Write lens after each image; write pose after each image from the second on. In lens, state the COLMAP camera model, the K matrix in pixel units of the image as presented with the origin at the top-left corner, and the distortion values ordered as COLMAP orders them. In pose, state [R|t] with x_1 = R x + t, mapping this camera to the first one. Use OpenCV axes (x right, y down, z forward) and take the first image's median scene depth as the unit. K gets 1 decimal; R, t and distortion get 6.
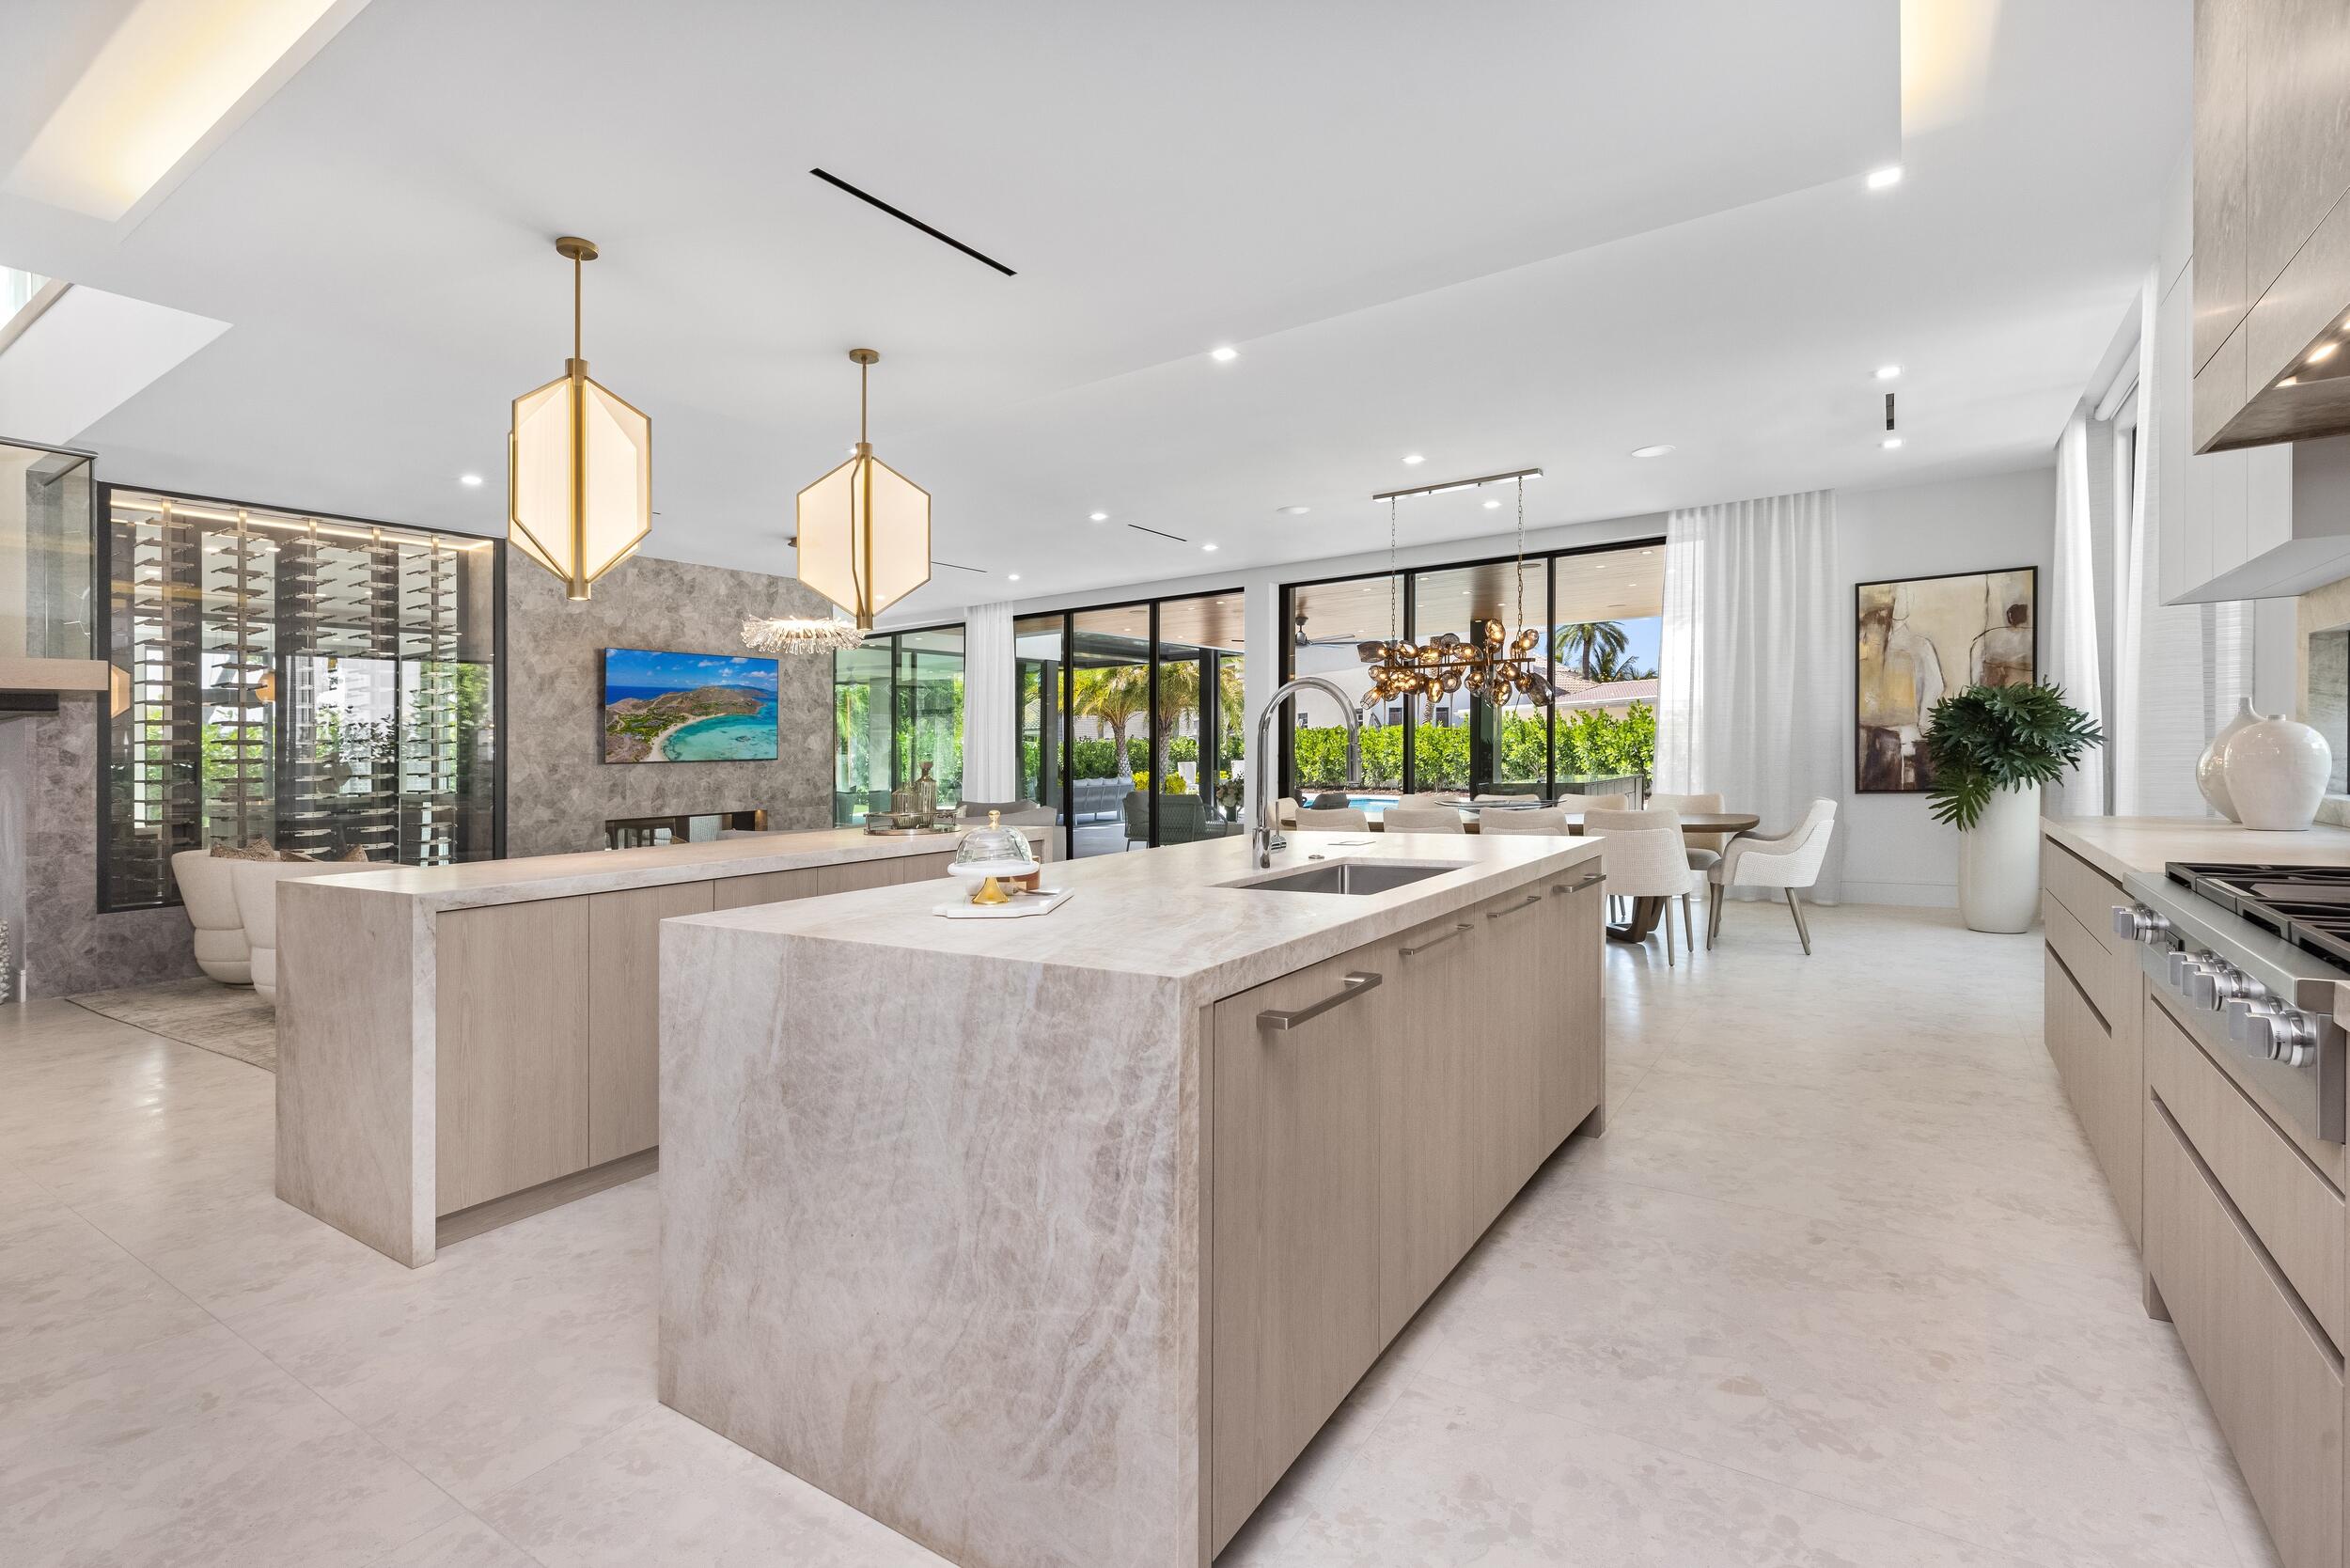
lens RADIAL K [[1075.3, 0, 1164.5], [0, 1075.3, 786.3], [0, 0, 1]] dist [0.003238, 0.000375]
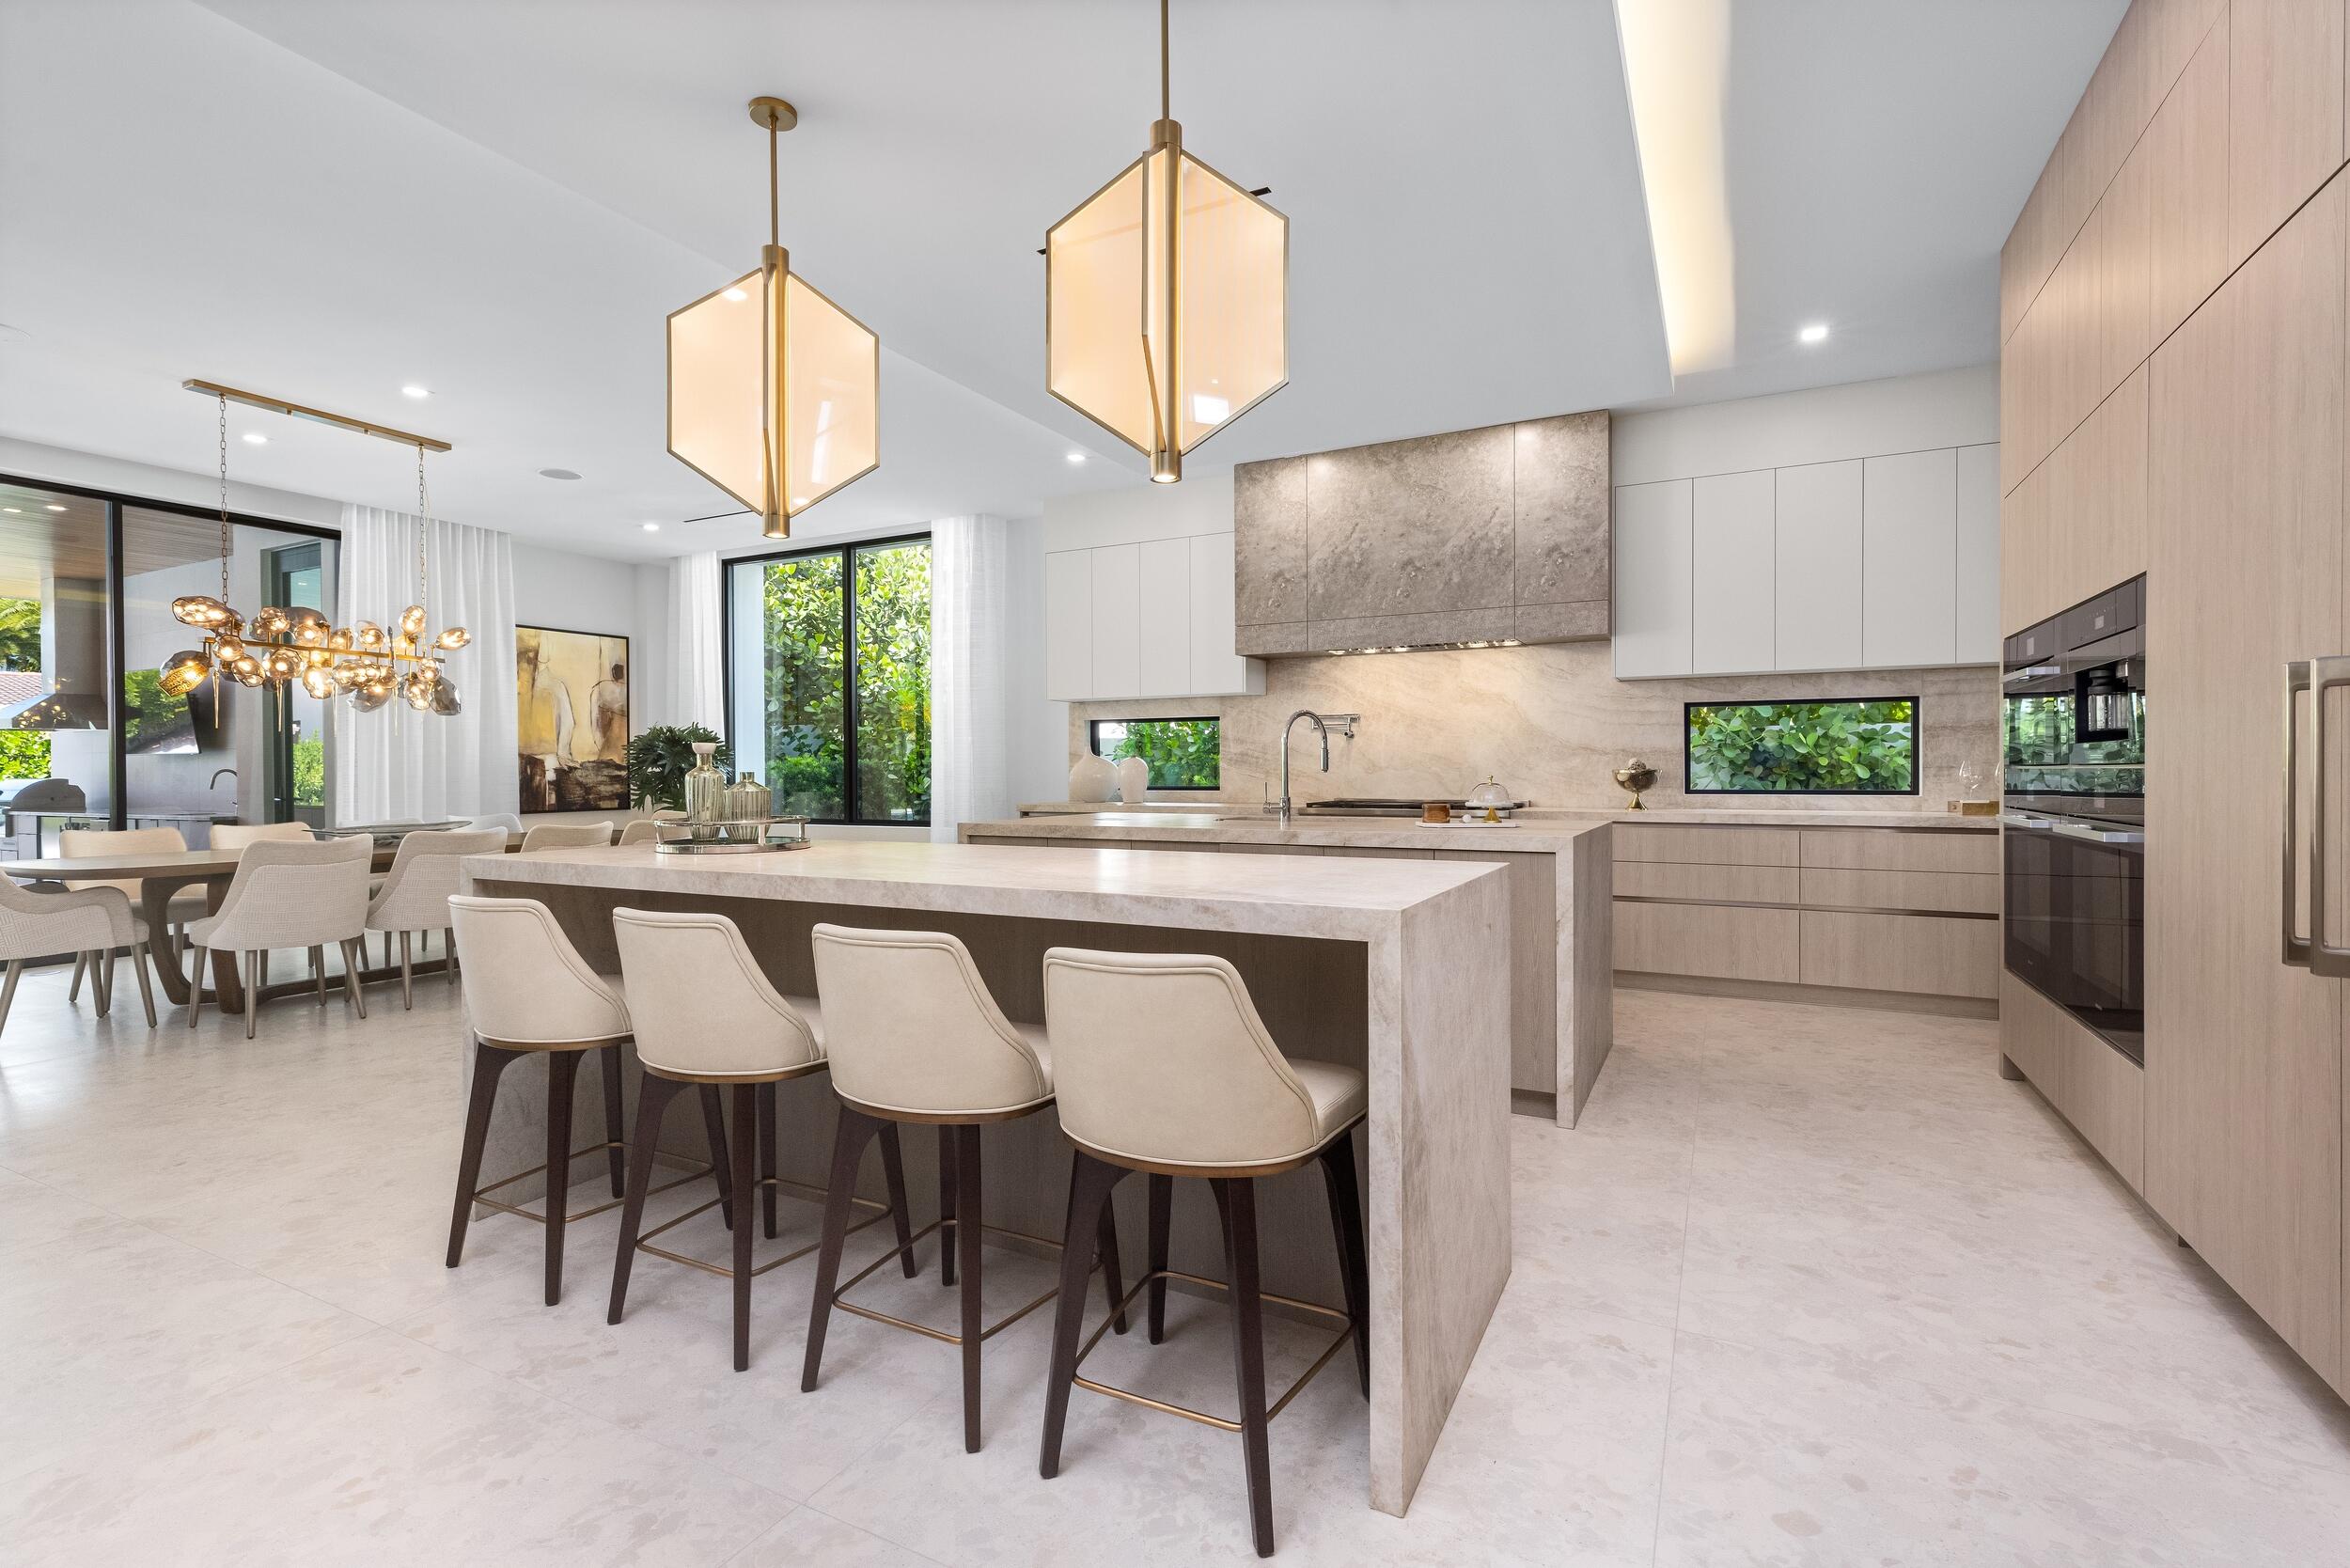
lens RADIAL K [[1075.3, 0, 1172.4], [0, 1075.3, 775.5], [0, 0, 1]] dist [0.003238, 0.000375]
pose [[-0.109079, 0.024568, 0.993729, -0.491443], [0.034737, 0.999178, -0.020890, 0.012490], [-0.993426, 0.032240, -0.109843, 0.425927]]
